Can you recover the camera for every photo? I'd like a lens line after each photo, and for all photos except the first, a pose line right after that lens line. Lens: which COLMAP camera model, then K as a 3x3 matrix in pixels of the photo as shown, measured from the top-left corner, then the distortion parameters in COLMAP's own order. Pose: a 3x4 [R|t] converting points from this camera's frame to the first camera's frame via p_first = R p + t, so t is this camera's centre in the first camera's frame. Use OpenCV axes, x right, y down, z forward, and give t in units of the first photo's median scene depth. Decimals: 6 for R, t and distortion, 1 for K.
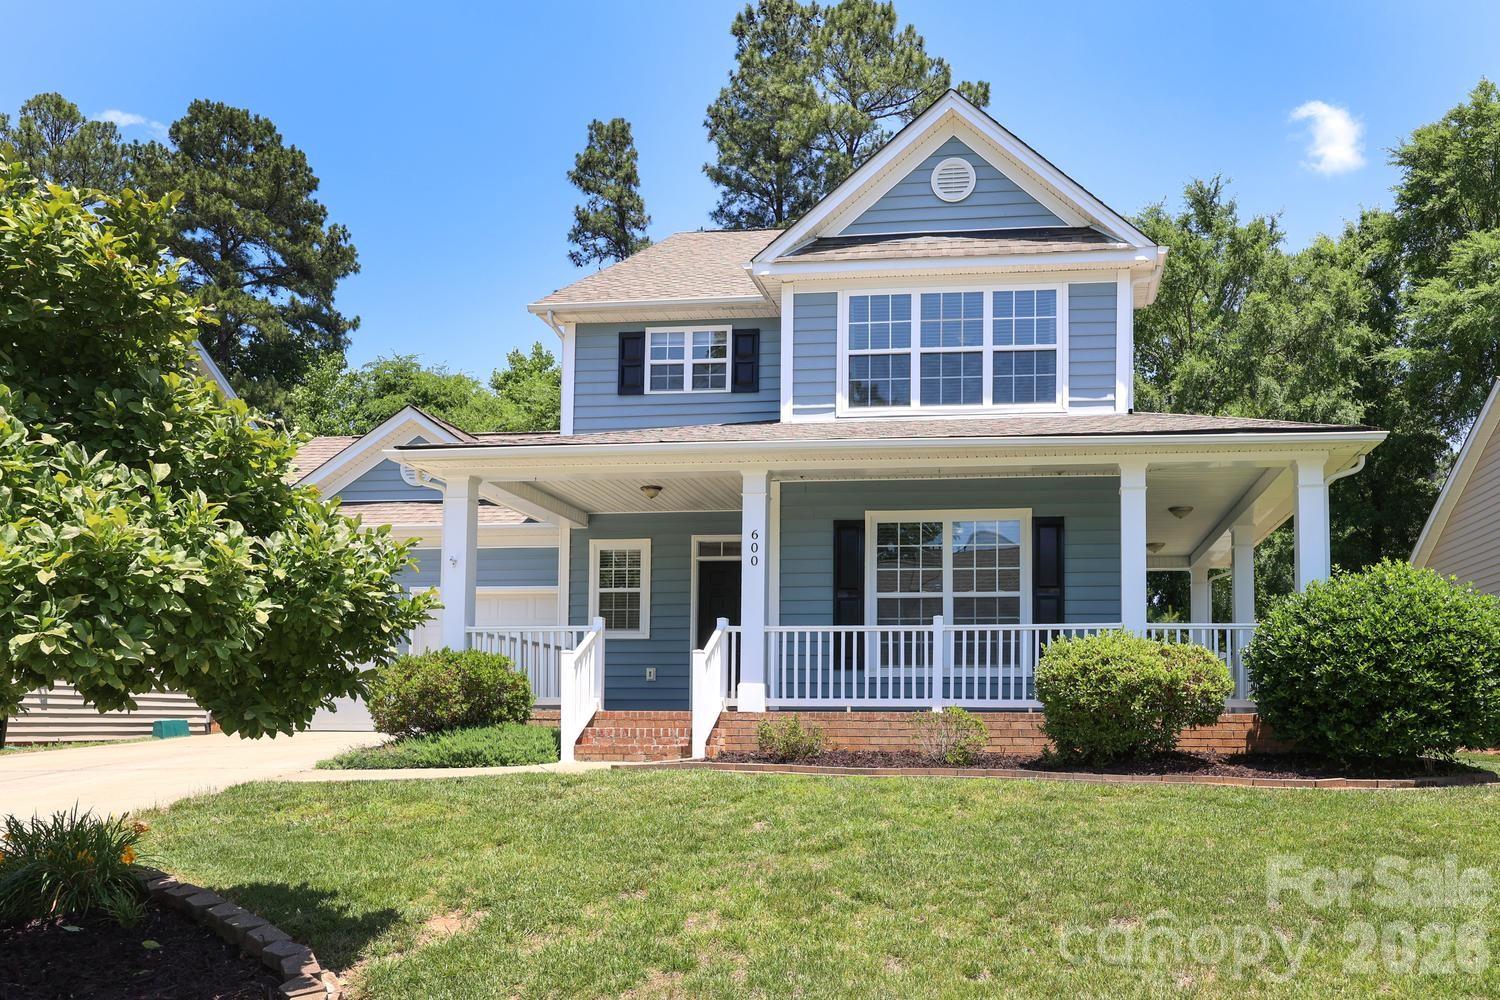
lens RADIAL K [[1191.5, 0, 883.2], [0, 1191.5, 654.7], [0, 0, 1]] dist [-0.010177, 0.008779]
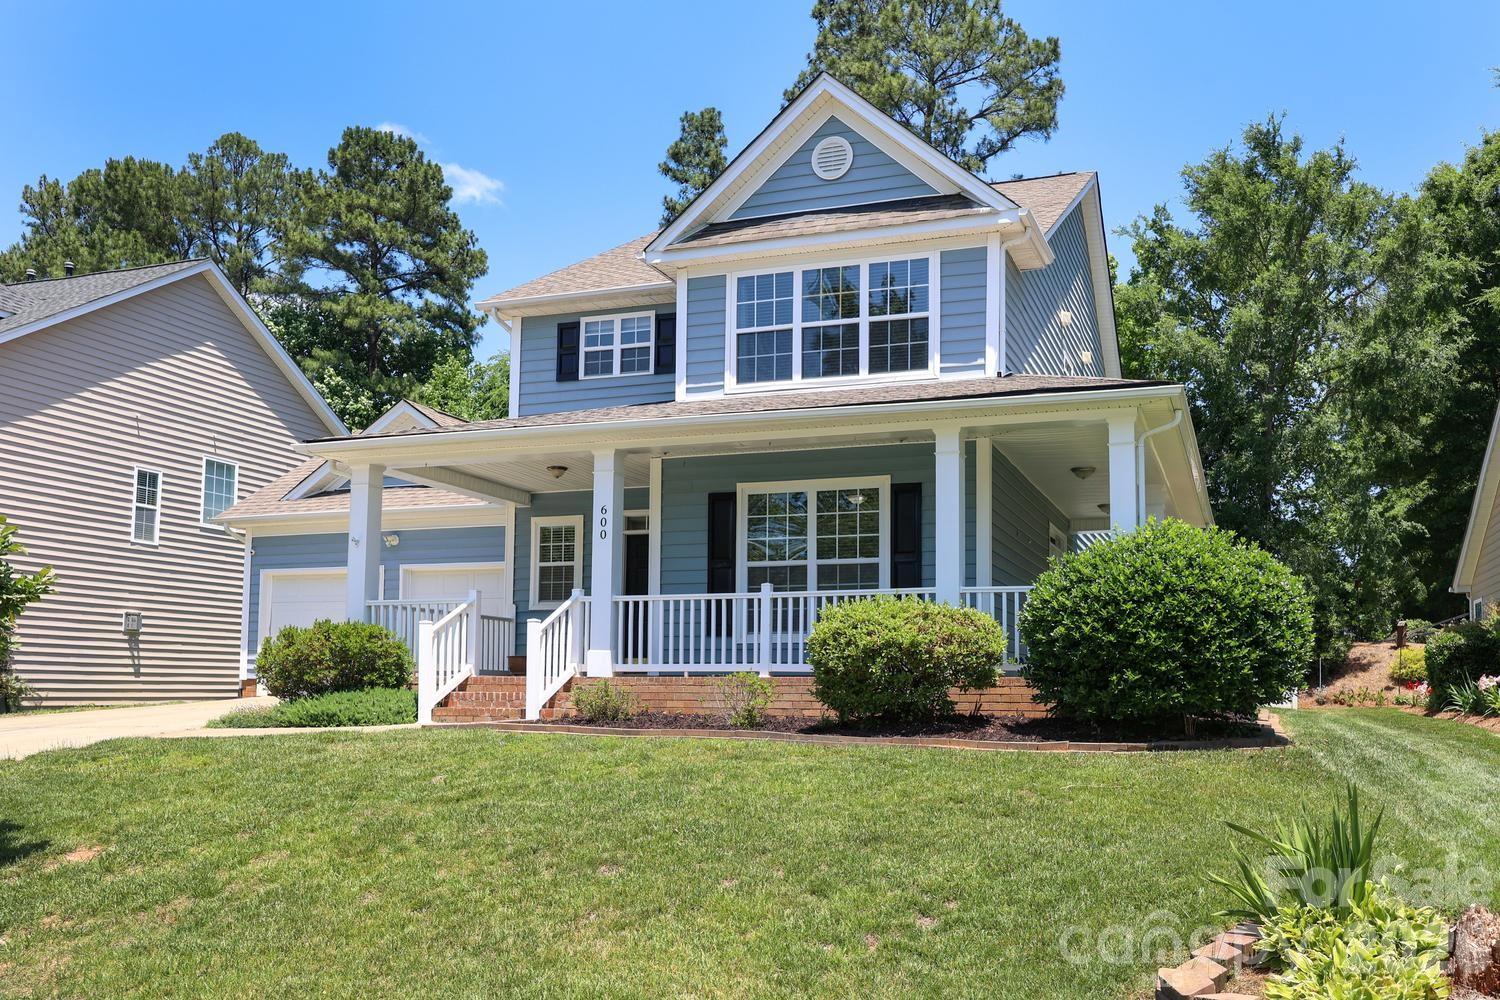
lens RADIAL K [[1211.9, 0, 846.5], [0, 1211.9, 595.2], [0, 0, 1]] dist [-0.004836, 0.015093]
pose [[0.980664, -0.015907, -0.195051, 0.268150], [0.011325, 0.999634, -0.024582, 0.003678], [0.195371, 0.021898, 0.980485, -0.013966]]
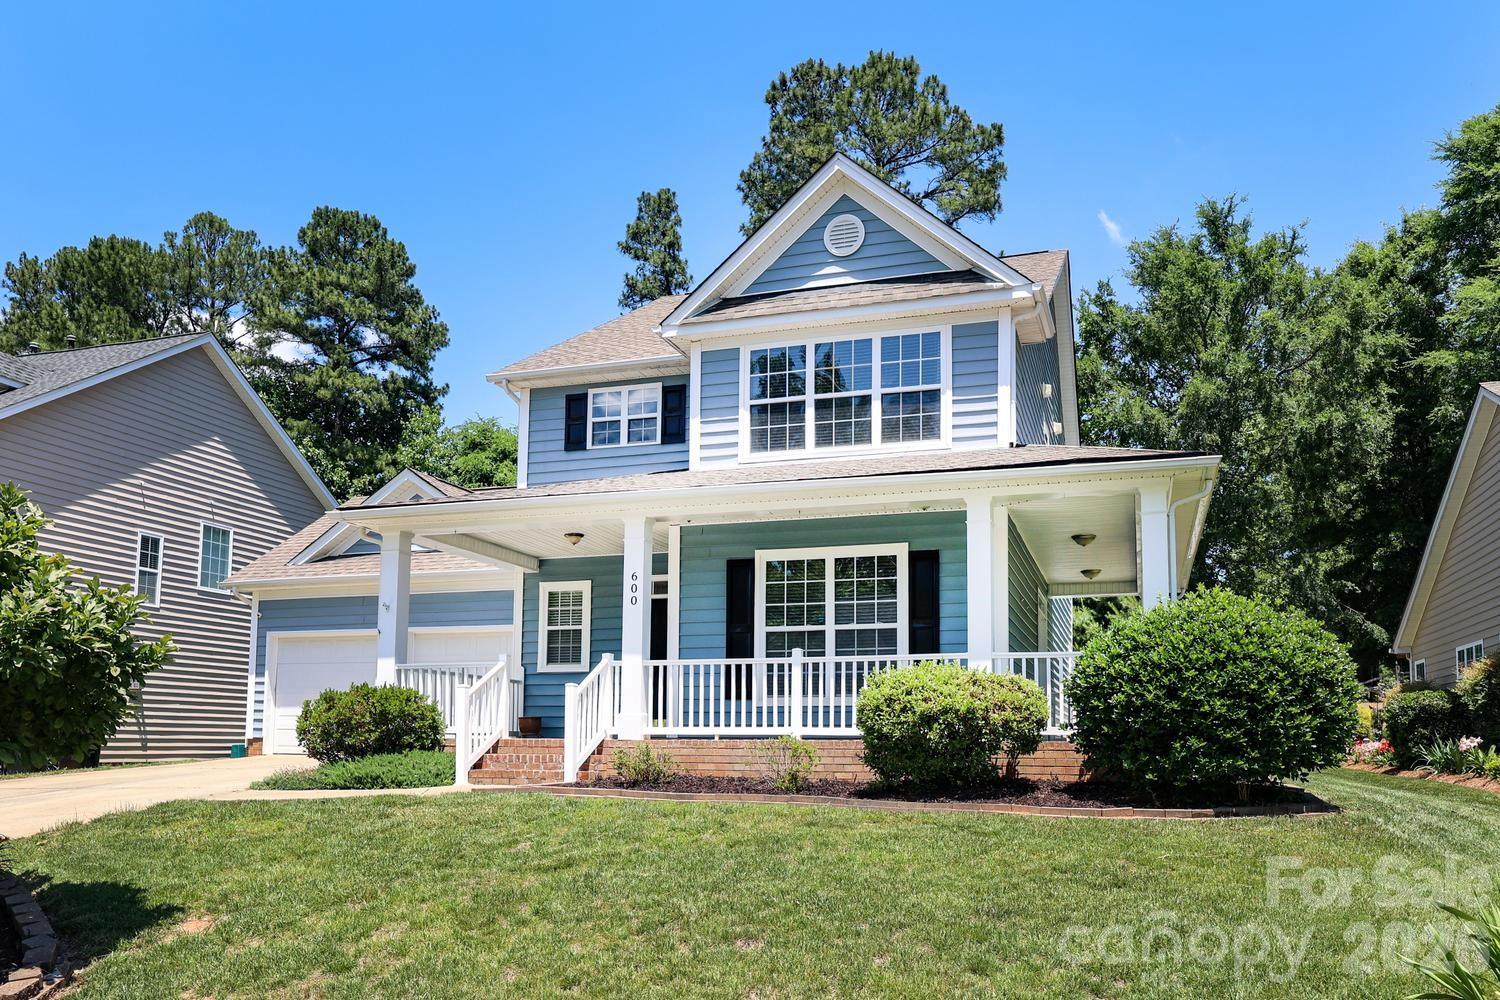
lens RADIAL K [[1151.9, 0, 764.8], [0, 1151.9, 642.2], [0, 0, 1]] dist [-0.009169, 0.025740]
pose [[0.980791, -0.016730, -0.194343, 0.182194], [0.010416, 0.999386, -0.033461, -0.003536], [0.194783, 0.030794, 0.980363, -0.006615]]
